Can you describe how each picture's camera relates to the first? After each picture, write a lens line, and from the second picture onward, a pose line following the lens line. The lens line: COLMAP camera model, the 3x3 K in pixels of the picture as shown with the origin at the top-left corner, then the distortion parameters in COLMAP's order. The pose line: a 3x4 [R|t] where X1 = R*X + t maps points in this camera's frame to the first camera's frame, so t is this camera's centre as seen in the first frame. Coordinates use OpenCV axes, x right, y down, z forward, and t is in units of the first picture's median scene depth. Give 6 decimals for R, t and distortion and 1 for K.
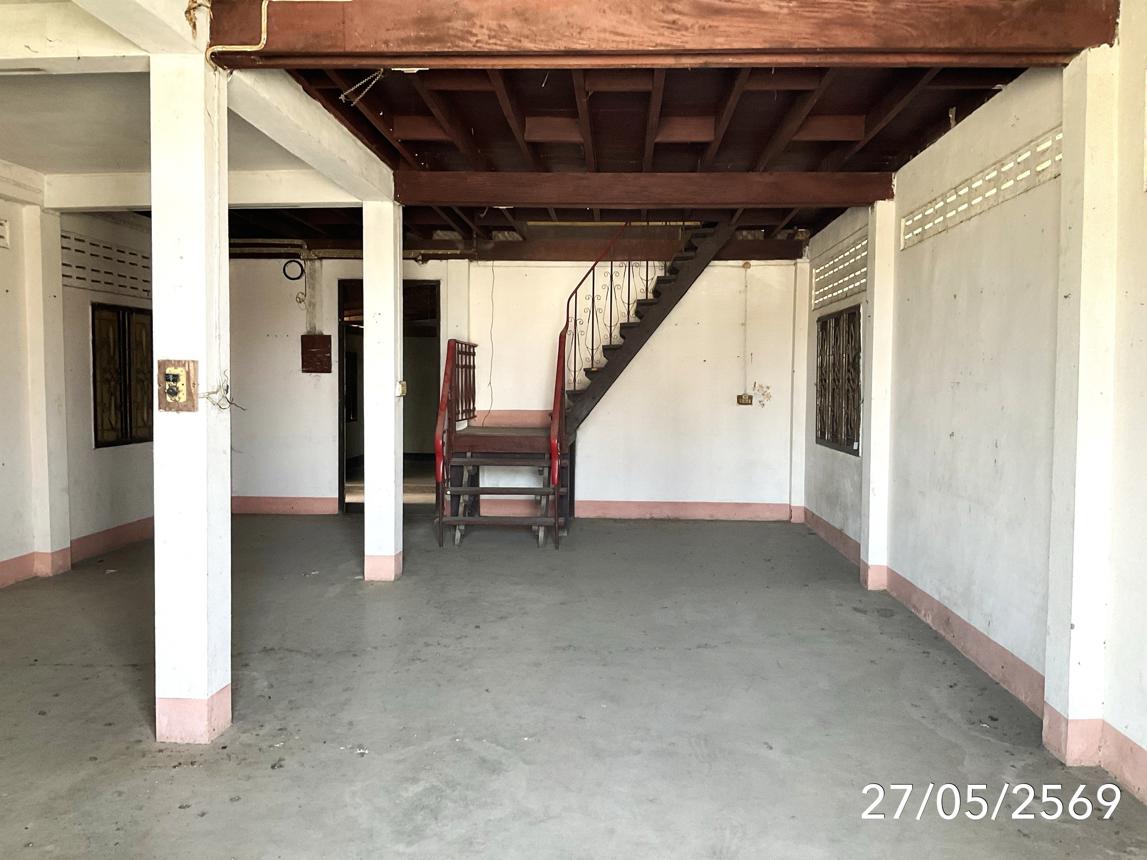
lens RADIAL K [[955.0, 0, 565.1], [0, 955.0, 426.5], [0, 0, 1]] dist [-0.005151, -0.014518]
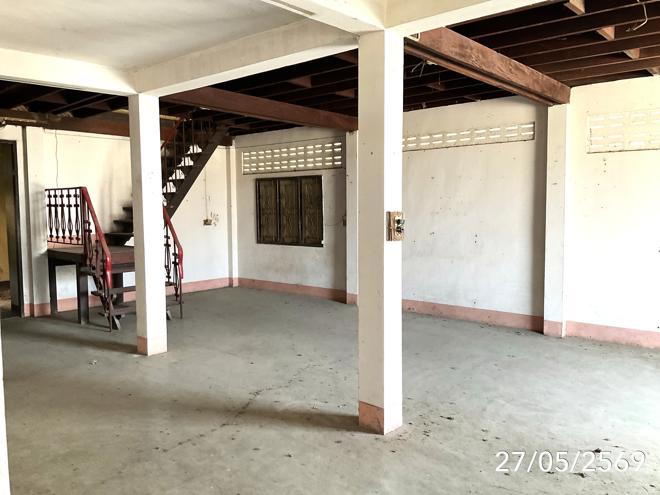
lens RADIAL K [[549.5, 0, 325.6], [0, 549.5, 248.4], [0, 0, 1]] dist [-0.005151, -0.014518]
pose [[0.613879, -0.069464, 0.786338, -0.696919], [0.045423, 0.997579, 0.052664, -0.033171], [-0.788092, 0.003388, 0.615548, 0.267028]]
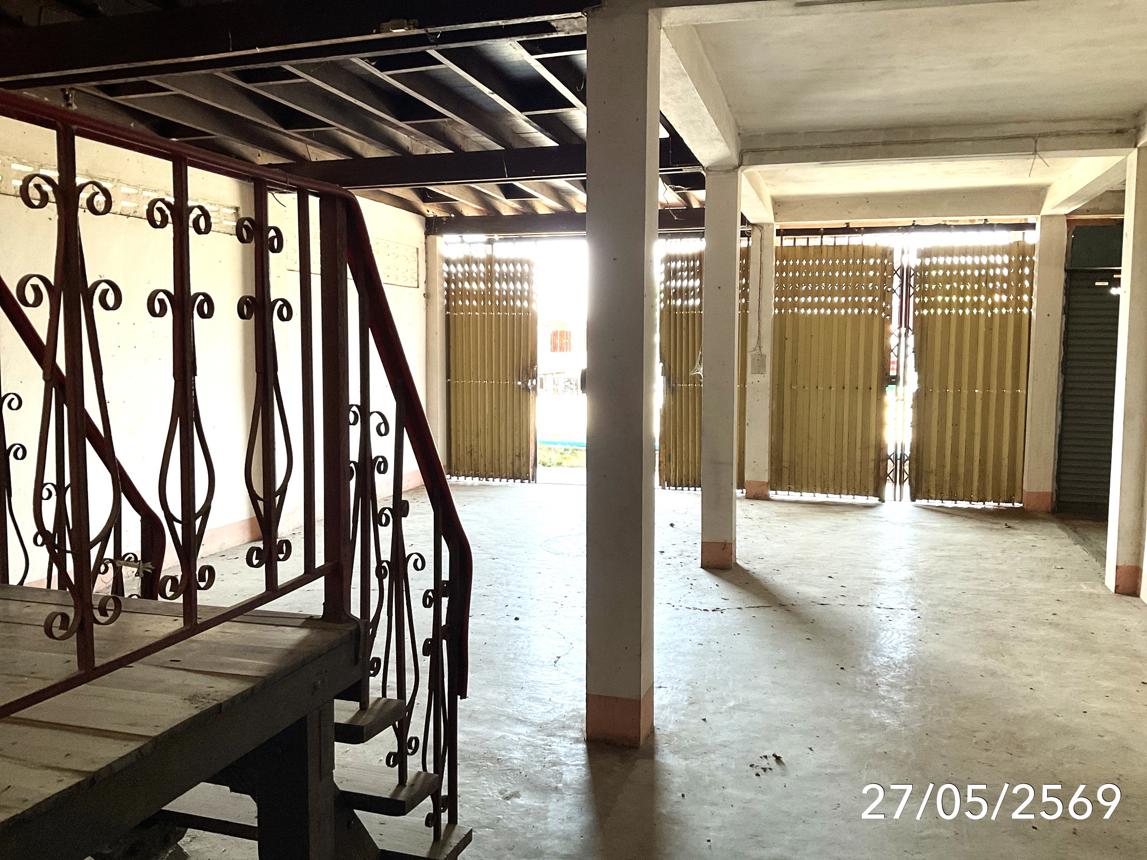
lens RADIAL K [[955.0, 0, 572.5], [0, 955.0, 428.5], [0, 0, 1]] dist [-0.005151, -0.014518]
pose [[-0.976909, -0.025646, 0.212112, -0.278739], [0.003196, 0.990905, 0.134526, -0.083474], [-0.213633, 0.132098, -0.967942, 1.533145]]
